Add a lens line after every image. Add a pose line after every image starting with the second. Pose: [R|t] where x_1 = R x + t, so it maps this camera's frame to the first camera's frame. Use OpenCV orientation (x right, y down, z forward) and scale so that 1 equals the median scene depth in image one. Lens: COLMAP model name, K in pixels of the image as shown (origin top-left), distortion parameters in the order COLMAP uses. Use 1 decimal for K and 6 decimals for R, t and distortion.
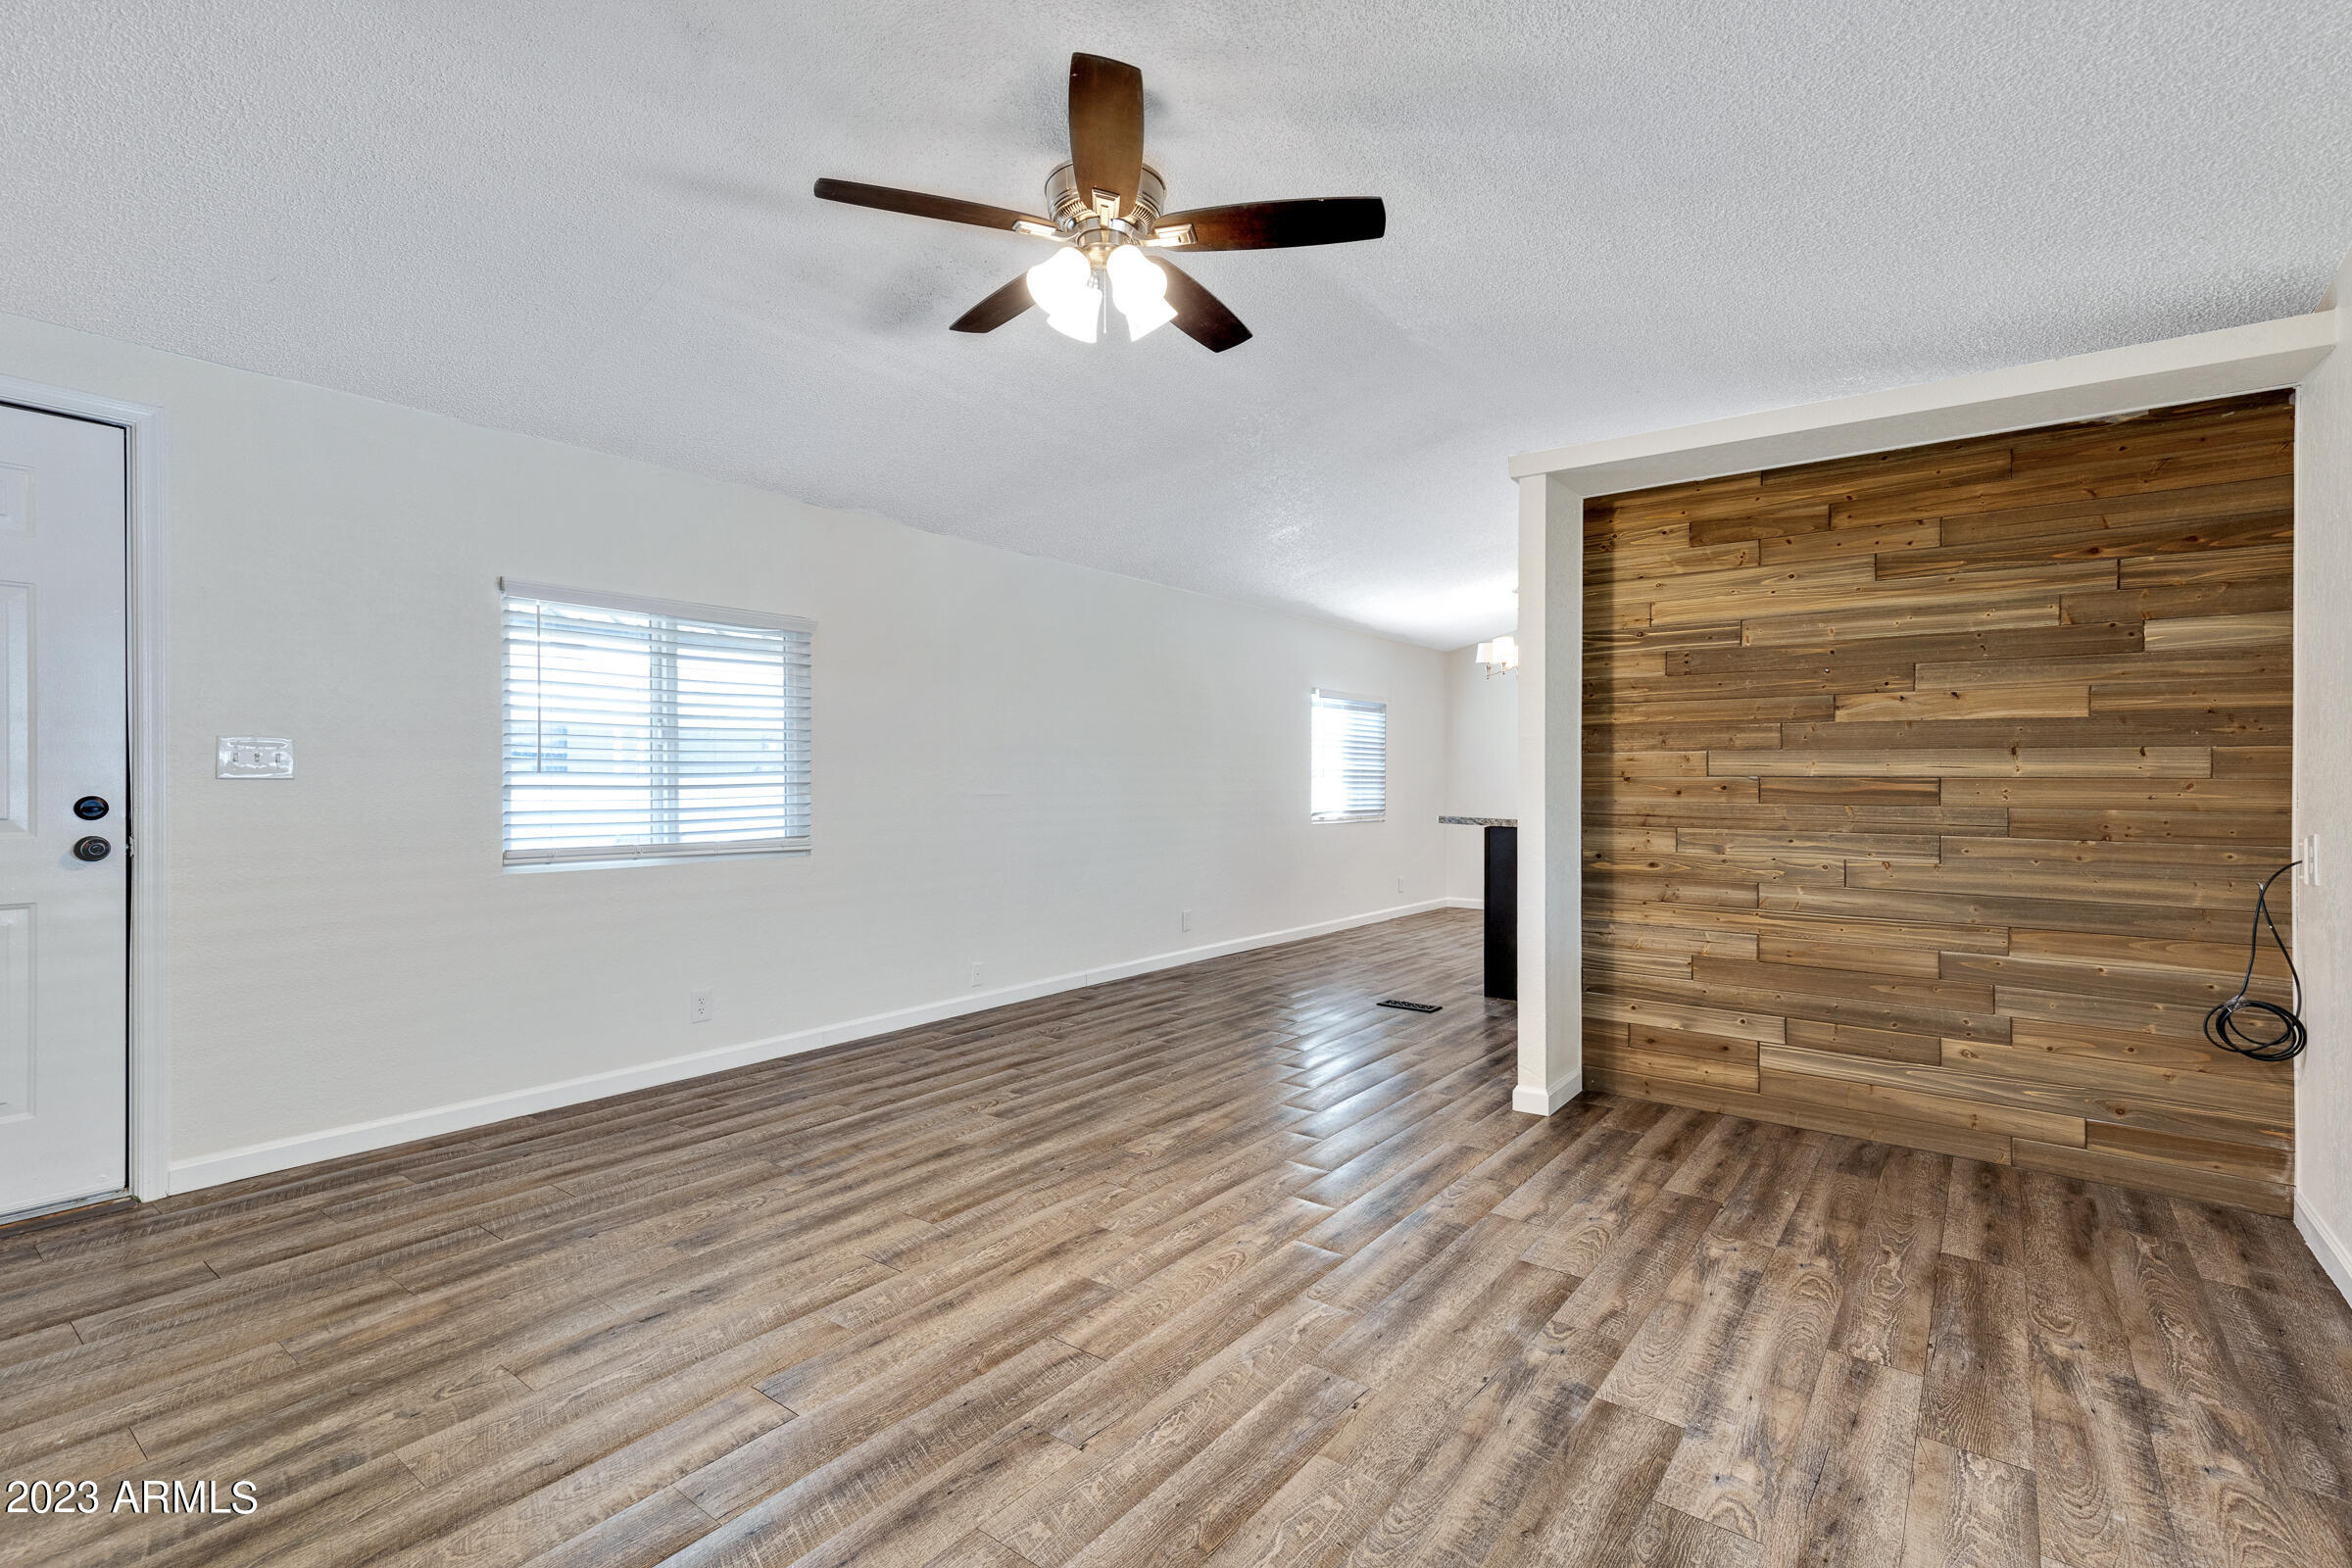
lens RADIAL K [[1074.5, 0, 1181.0], [0, 1074.5, 787.8], [0, 0, 1]] dist [0.026728, -0.000191]
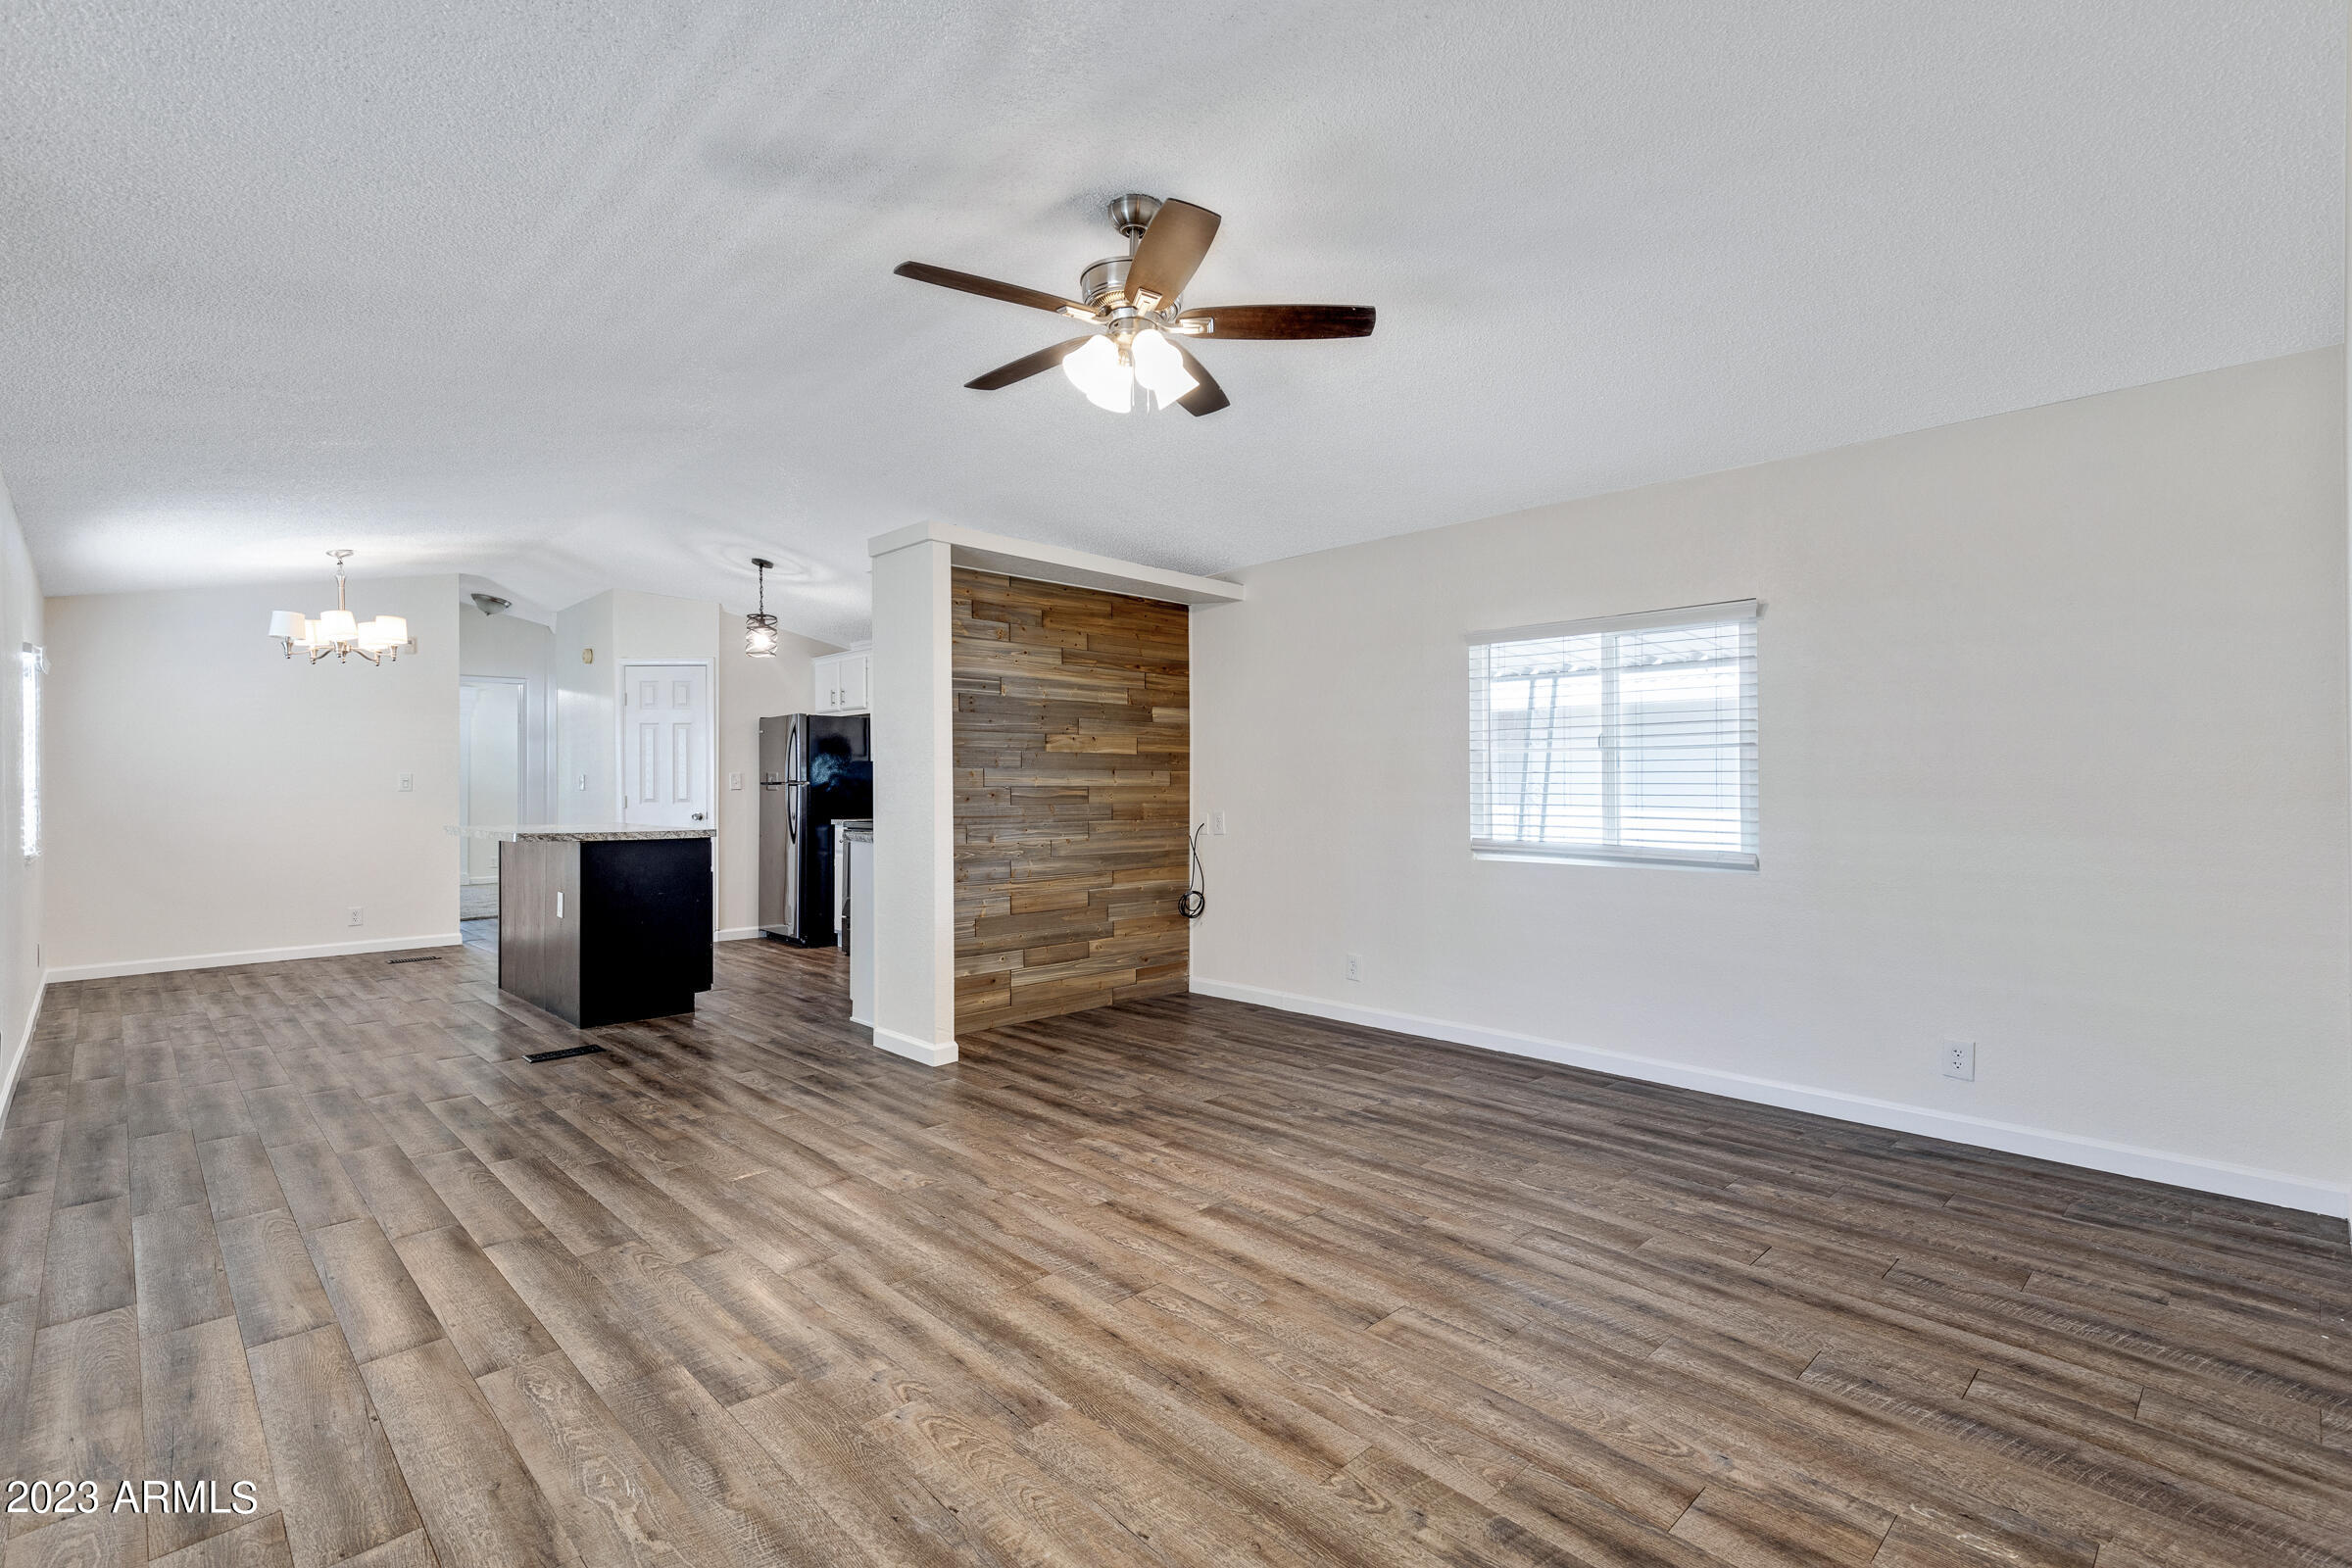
lens RADIAL K [[1074.5, 0, 1181.0], [0, 1074.5, 787.8], [0, 0, 1]] dist [0.026728, -0.000191]
pose [[0.148262, -0.009661, 0.988901, -0.992858], [0.011721, 0.999899, 0.008011, -0.021061], [-0.988879, 0.010403, 0.148360, 0.652019]]
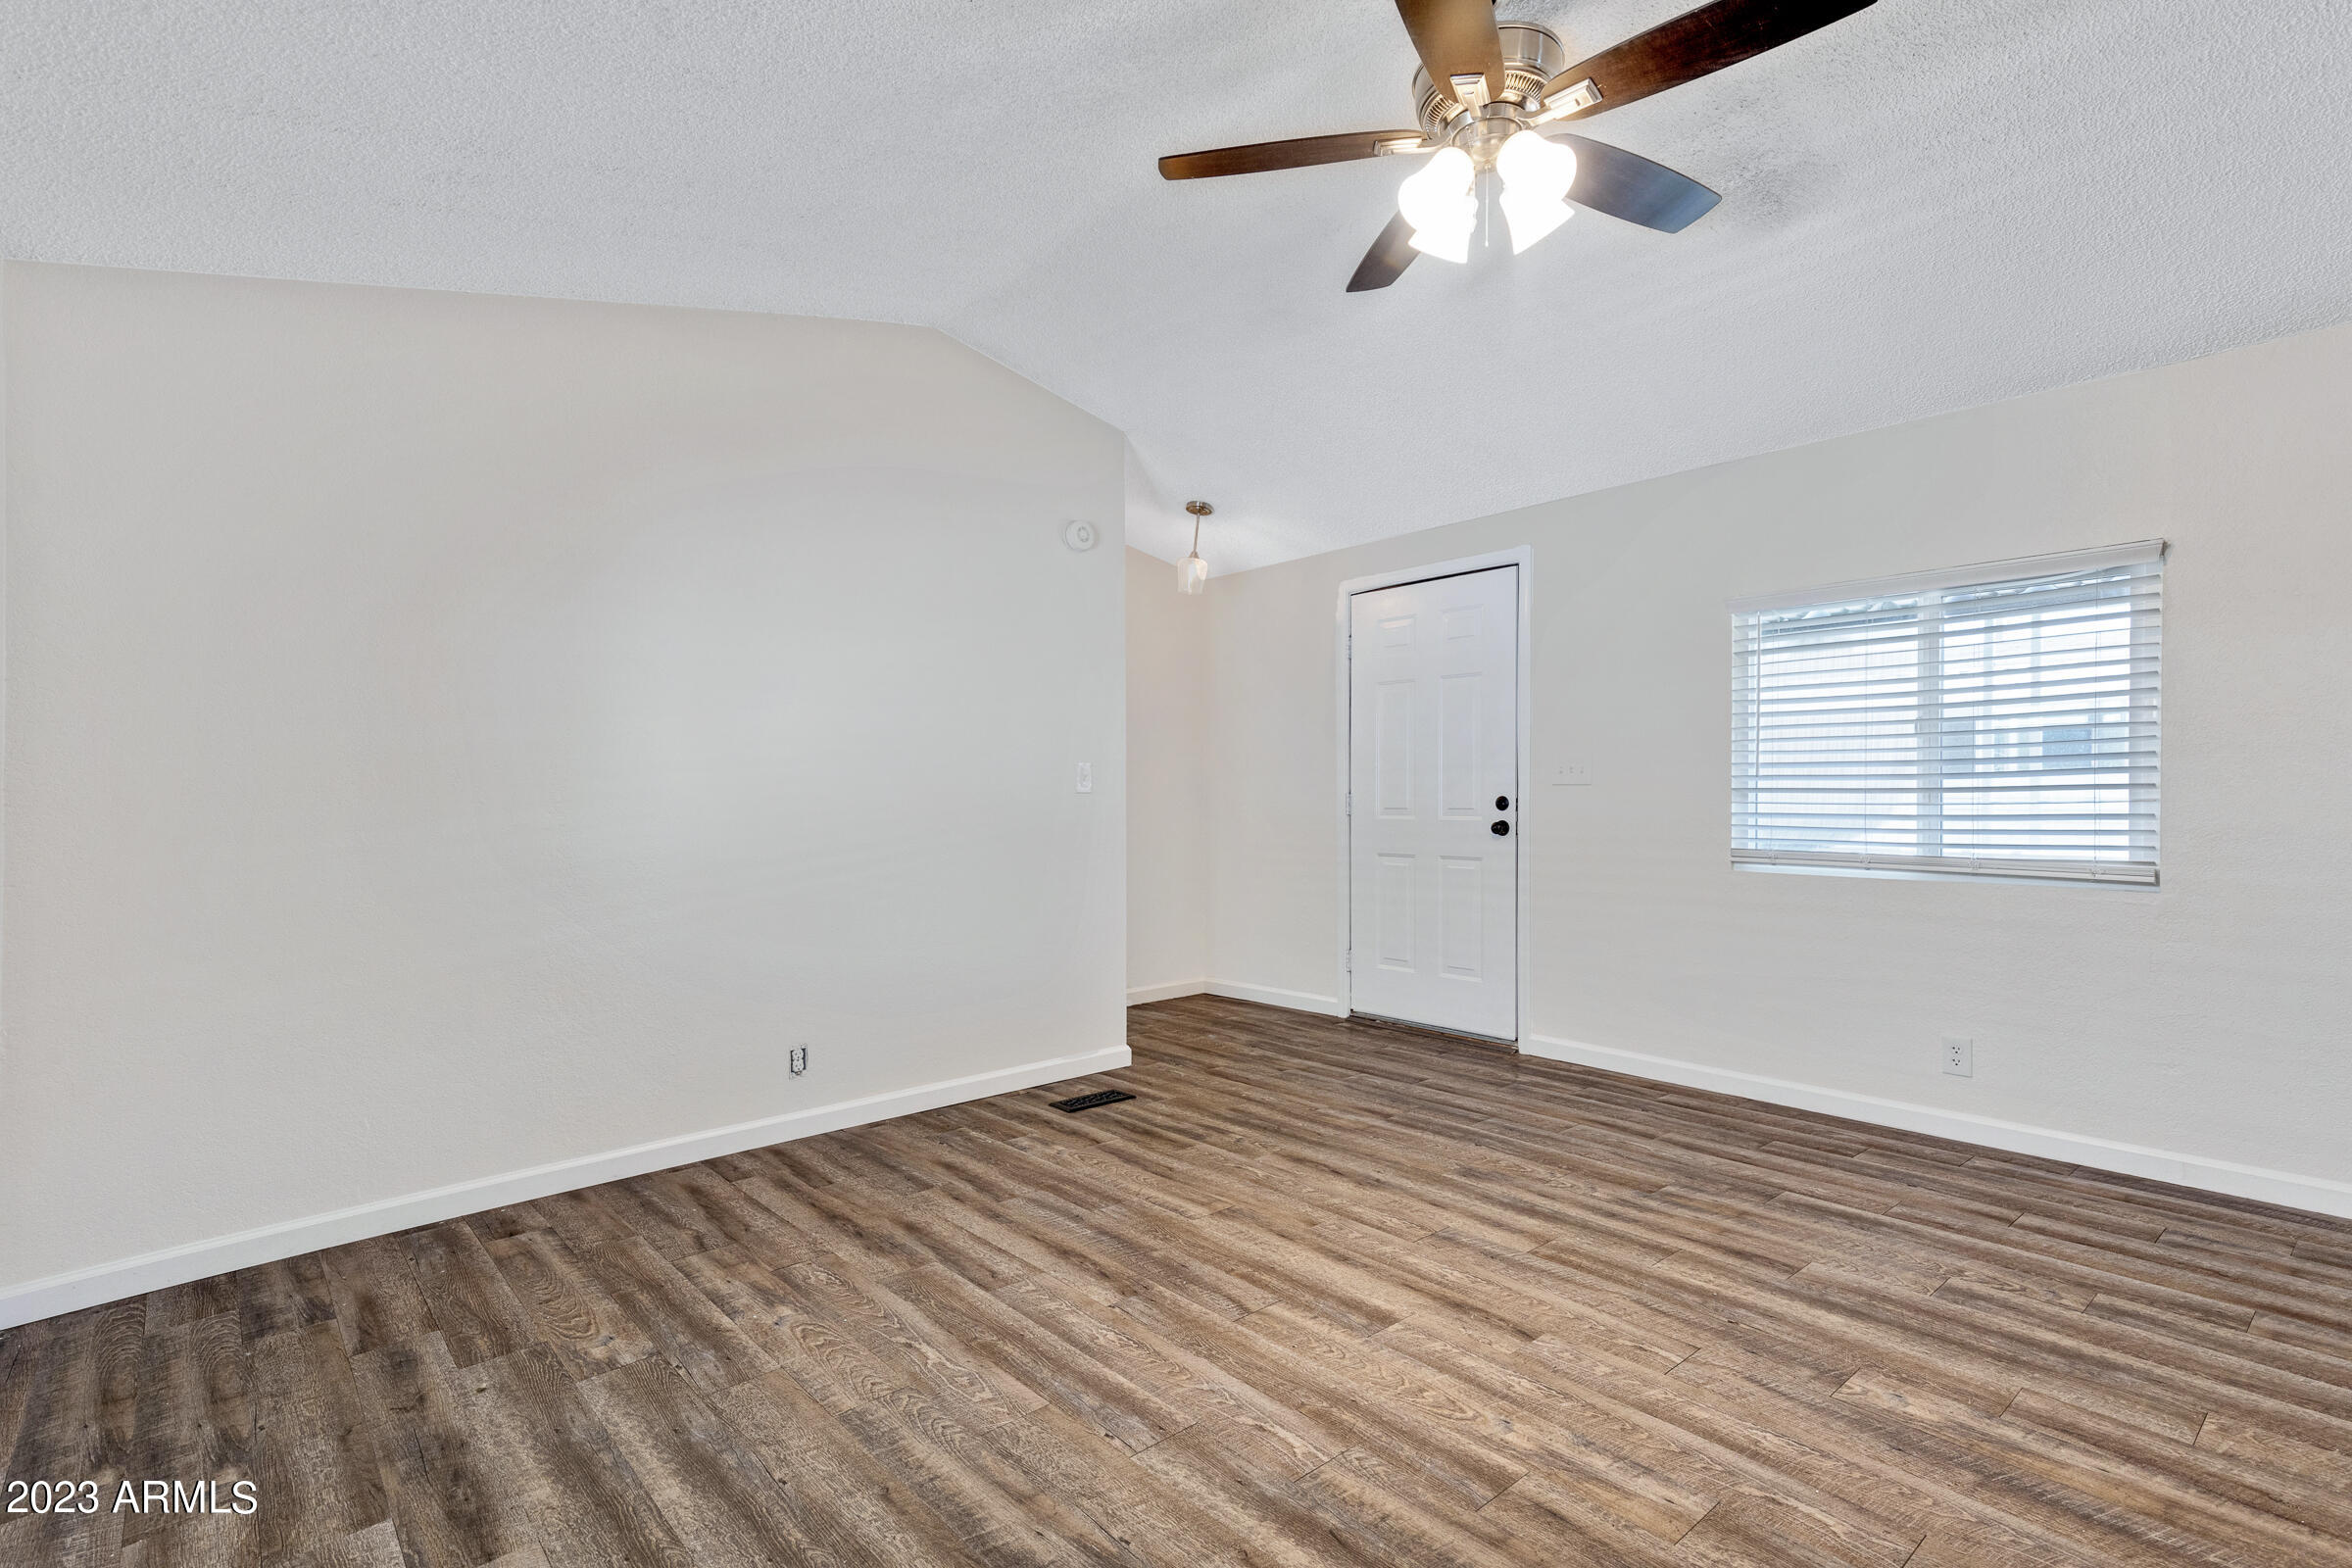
lens RADIAL K [[1147.6, 0, 1176.0], [0, 1147.6, 784.0], [0, 0, 1]] dist [0.034555, 0.000633]
pose [[-0.198662, -0.006065, -0.980049, 0.722947], [0.001192, 0.999979, -0.006430, -0.000173], [0.980067, -0.002446, -0.198650, 0.788388]]
